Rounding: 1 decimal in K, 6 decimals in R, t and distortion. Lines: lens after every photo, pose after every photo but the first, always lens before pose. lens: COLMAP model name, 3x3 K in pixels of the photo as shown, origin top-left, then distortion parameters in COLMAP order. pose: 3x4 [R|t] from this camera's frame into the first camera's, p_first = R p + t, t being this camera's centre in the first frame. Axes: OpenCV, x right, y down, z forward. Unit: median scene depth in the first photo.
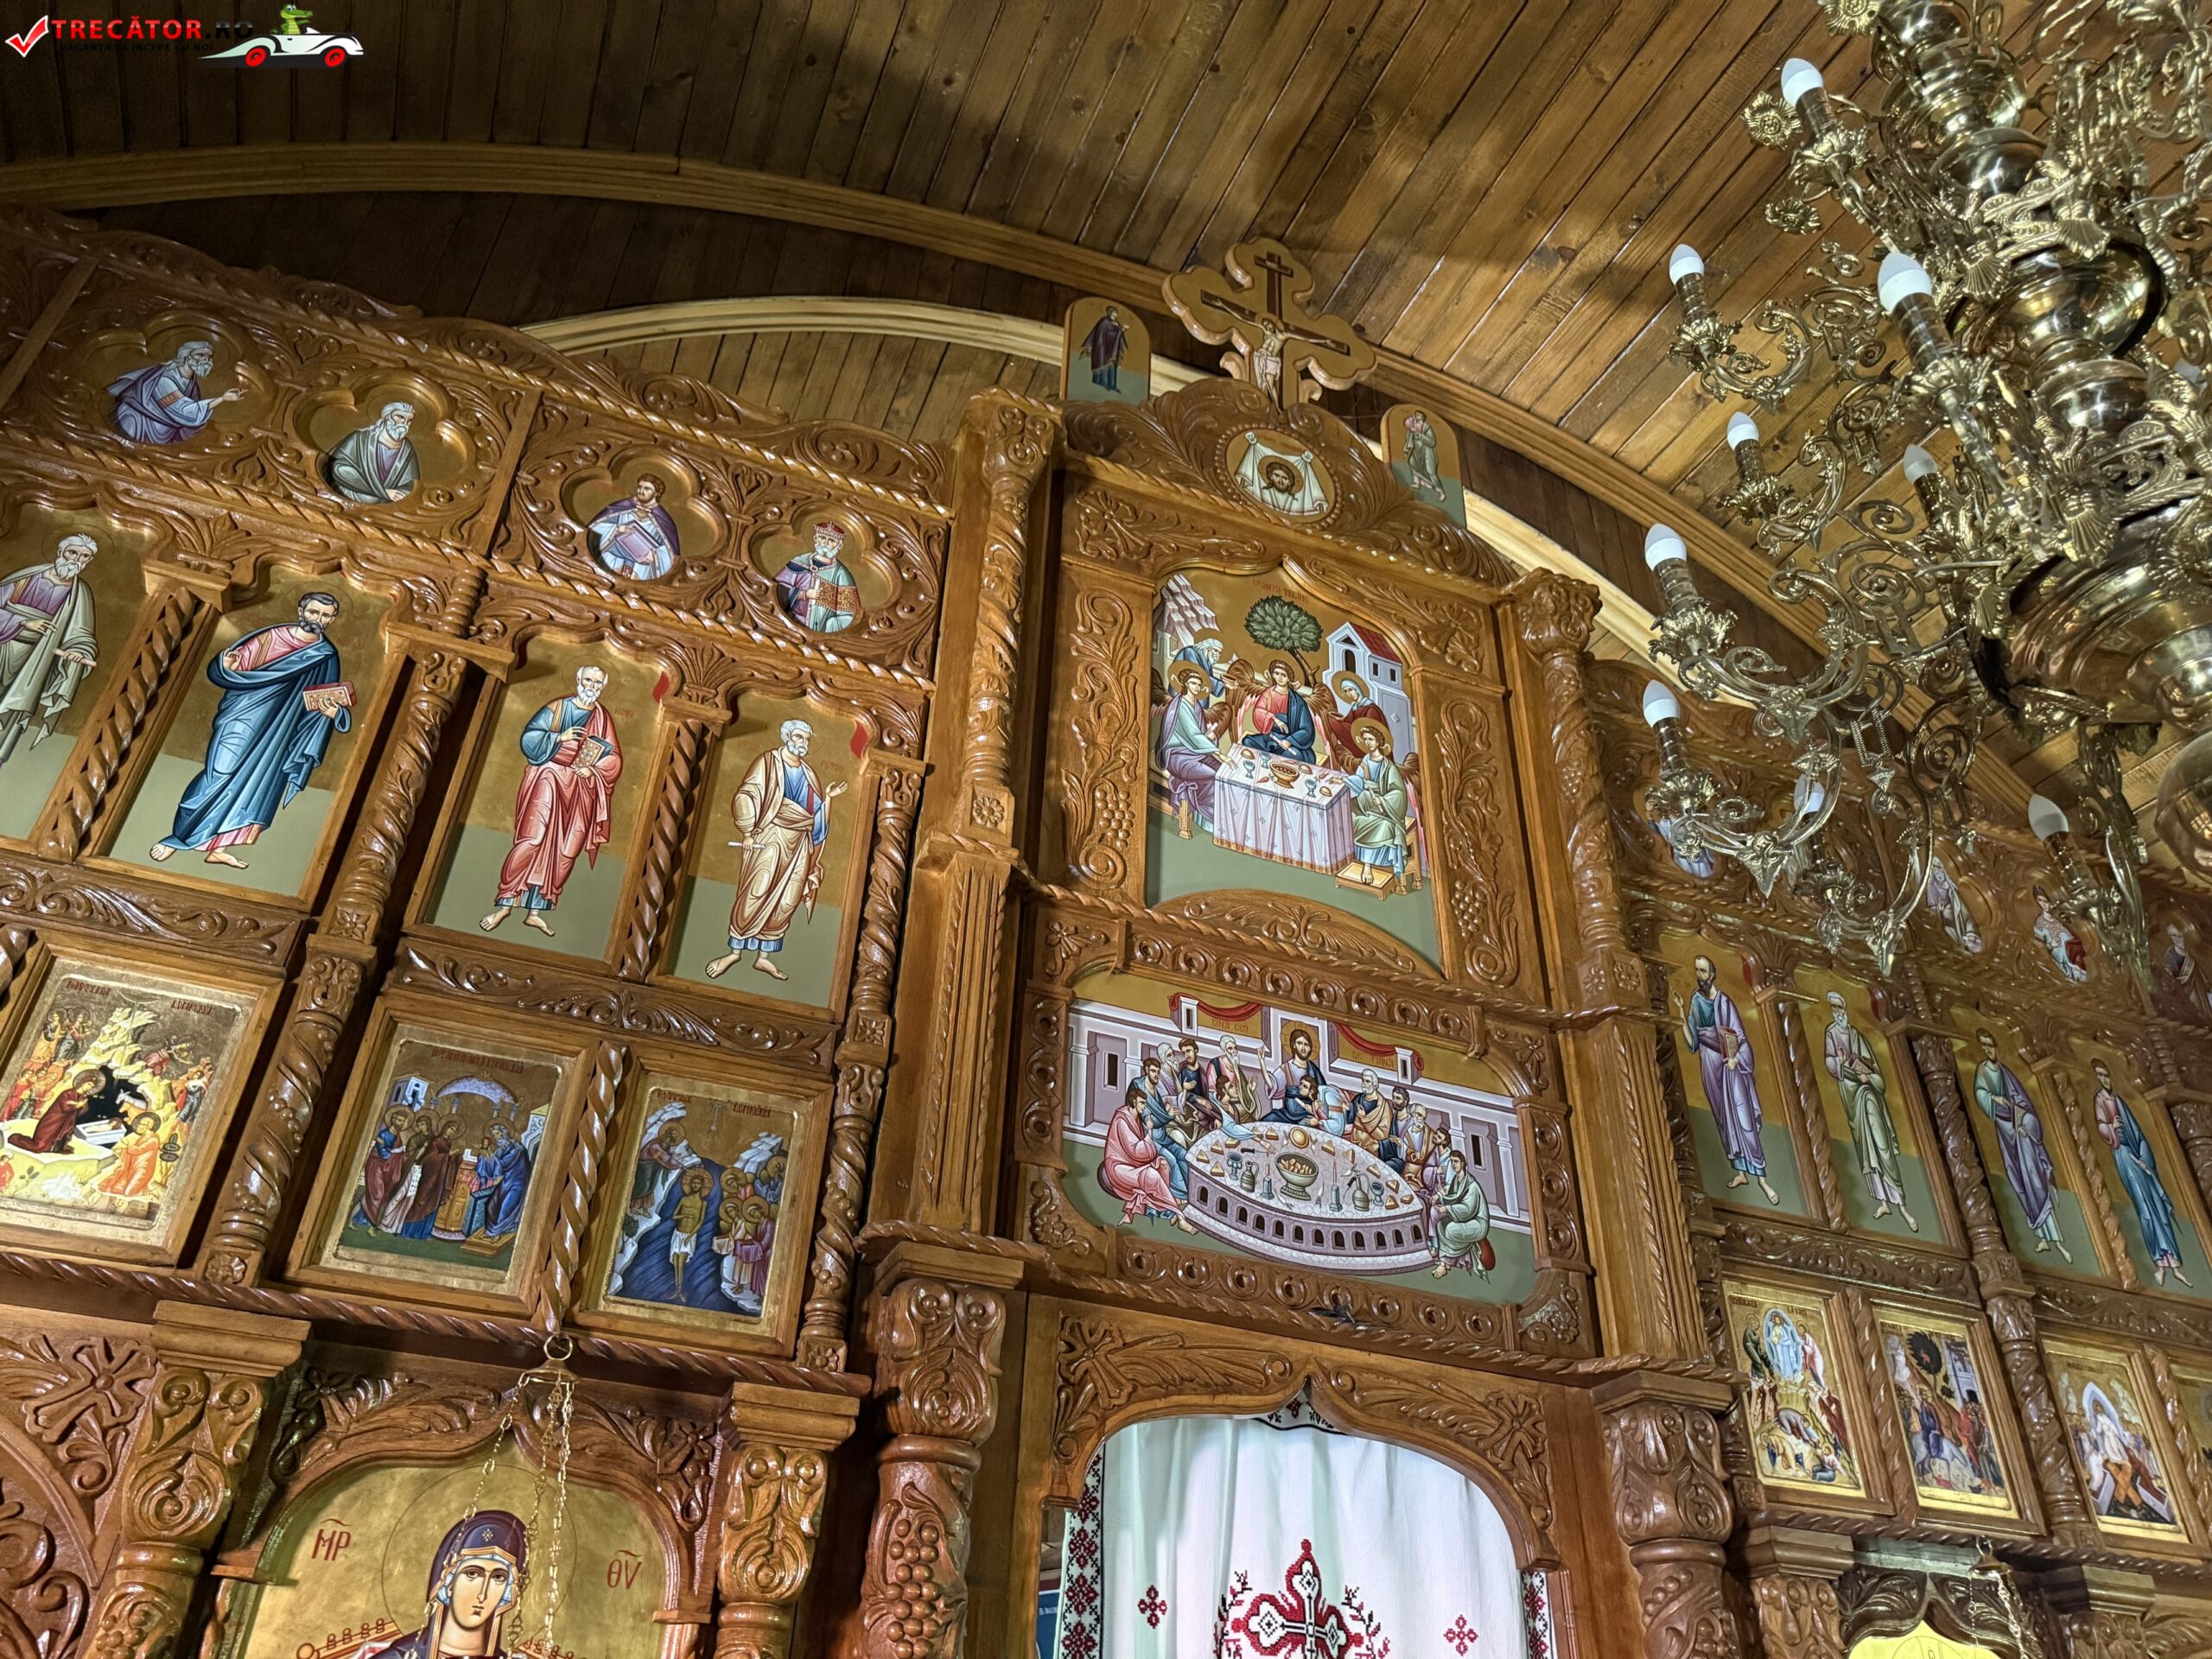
lens RADIAL K [[1574.6, 0, 1099.6], [0, 1574.6, 832.5], [0, 0, 1]] dist [0.009381, -0.007758]
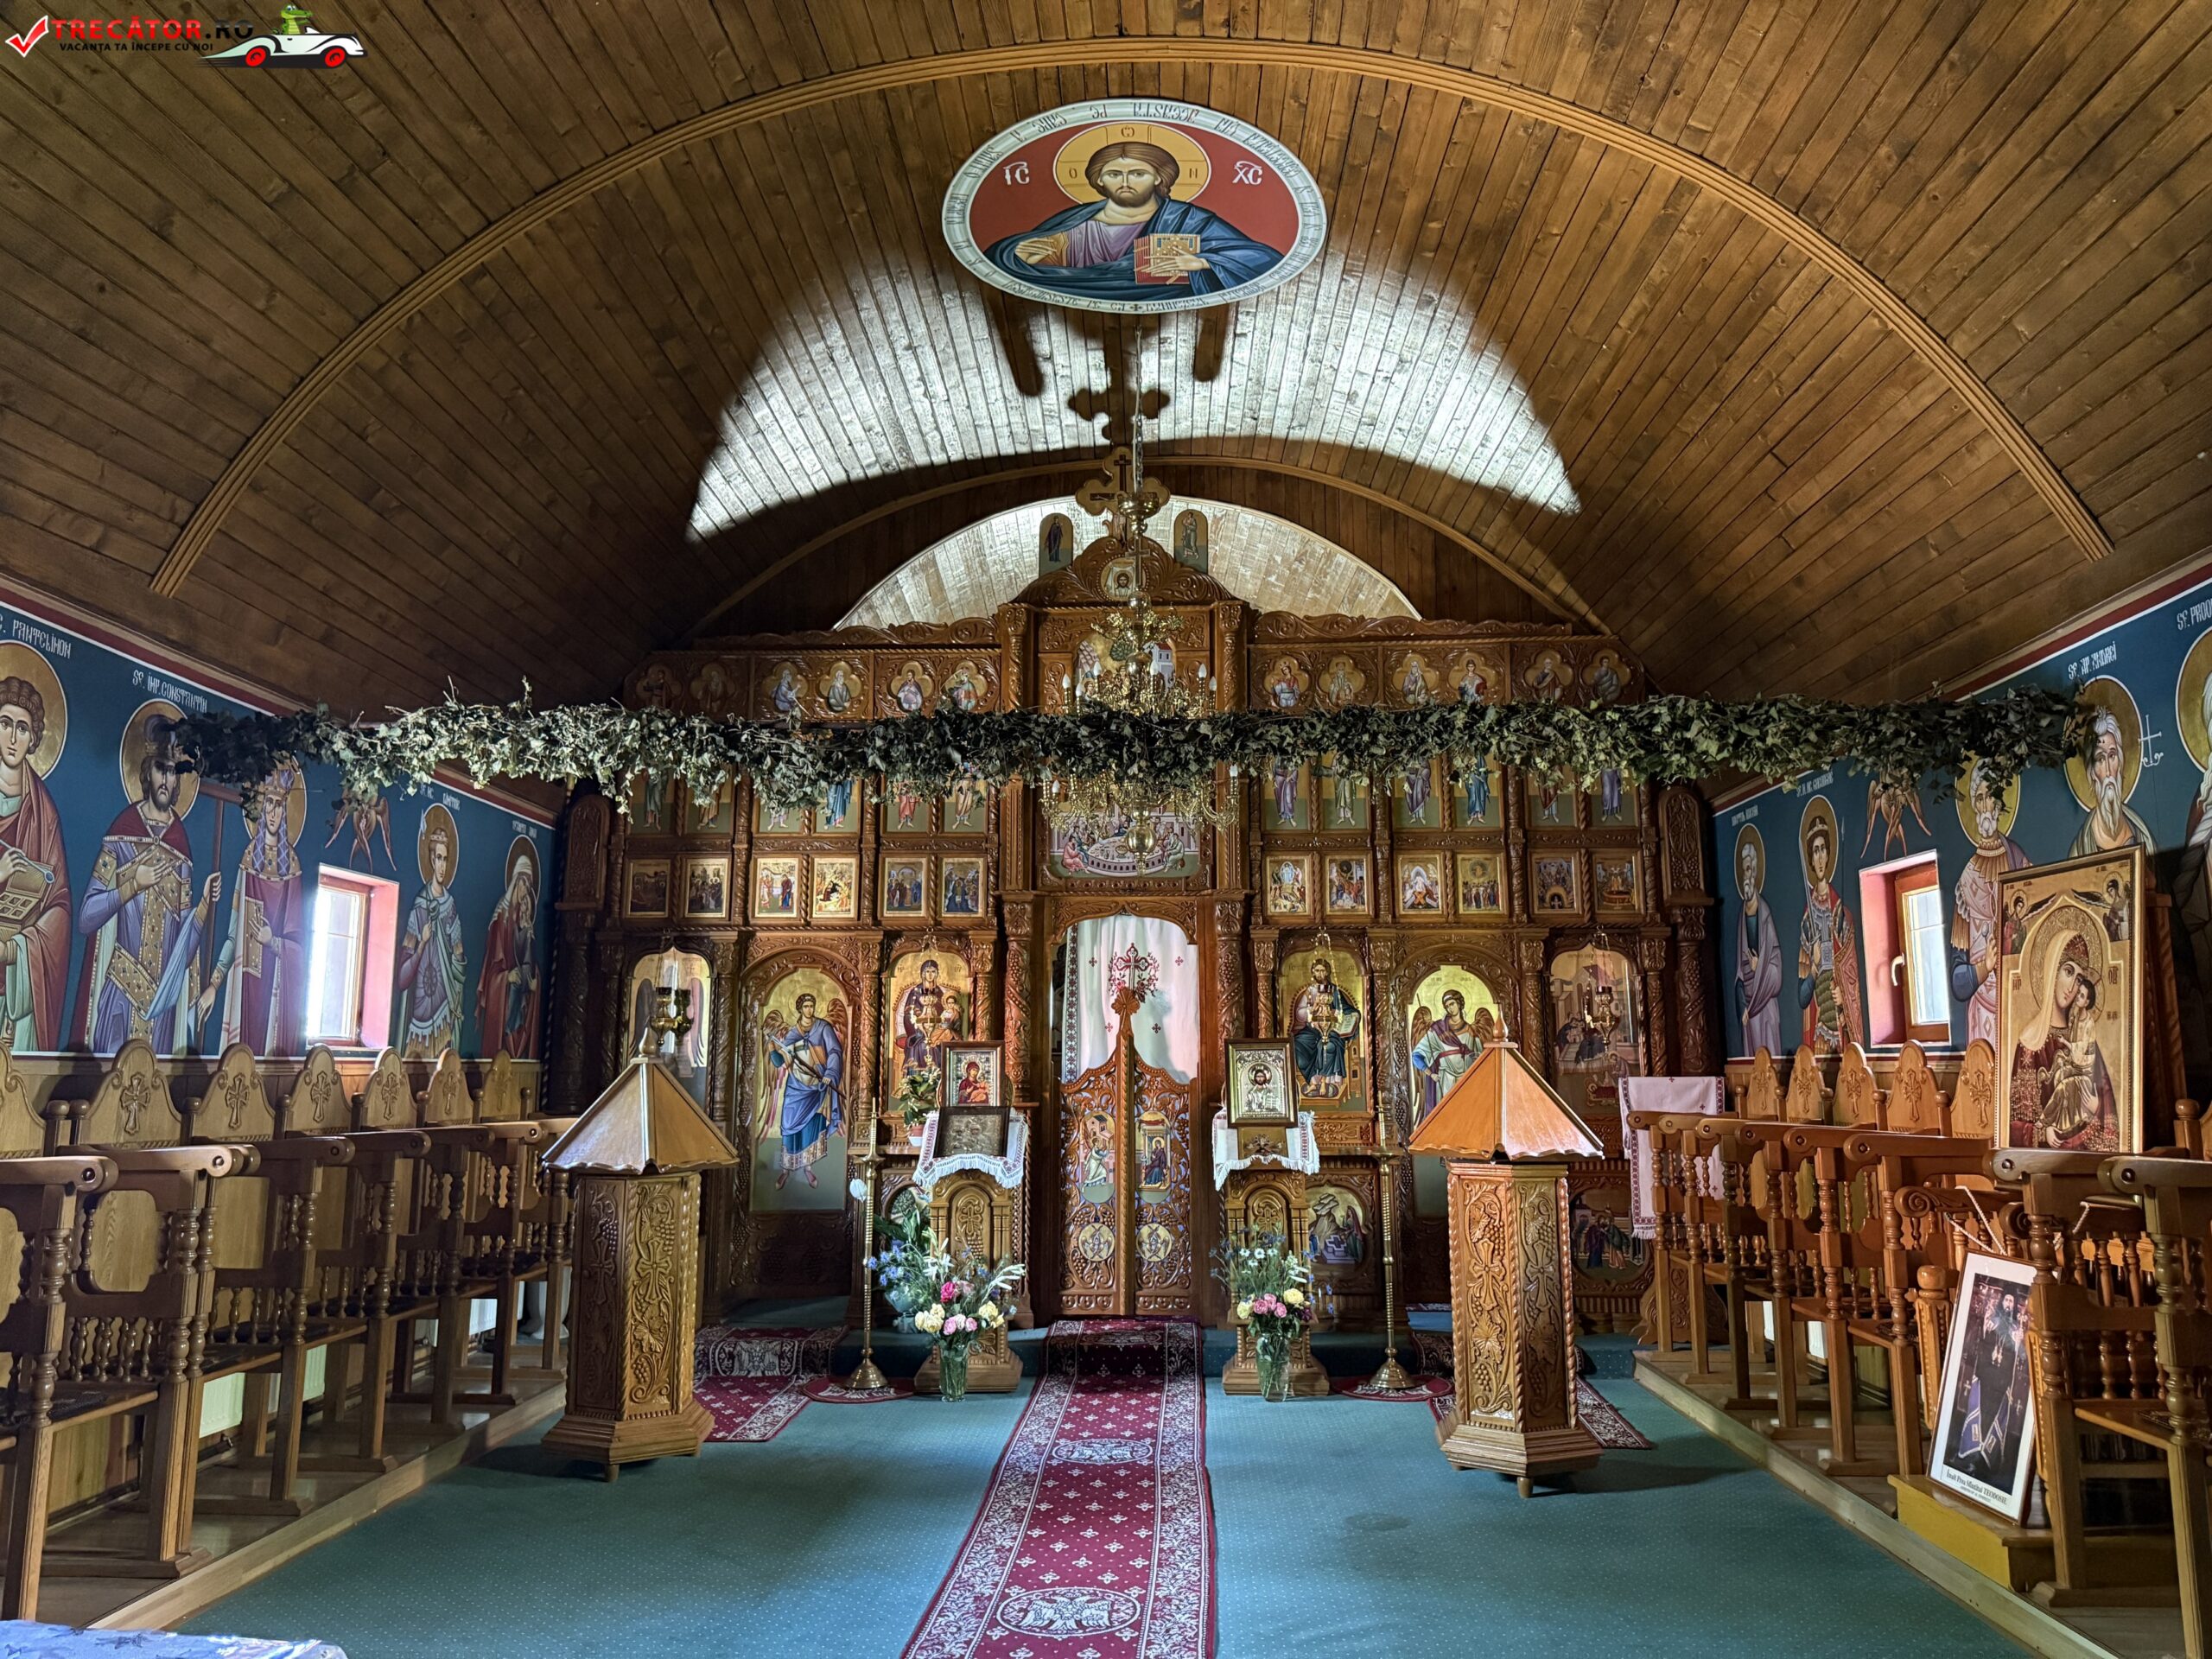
lens RADIAL K [[1574.6, 0, 1106.7], [0, 1574.6, 823.4], [0, 0, 1]] dist [0.009381, -0.007758]
pose [[0.909366, -0.099398, -0.403948, 1.723530], [0.260827, 0.892697, 0.367508, -1.292119], [0.324074, -0.439559, 0.837713, -2.197591]]
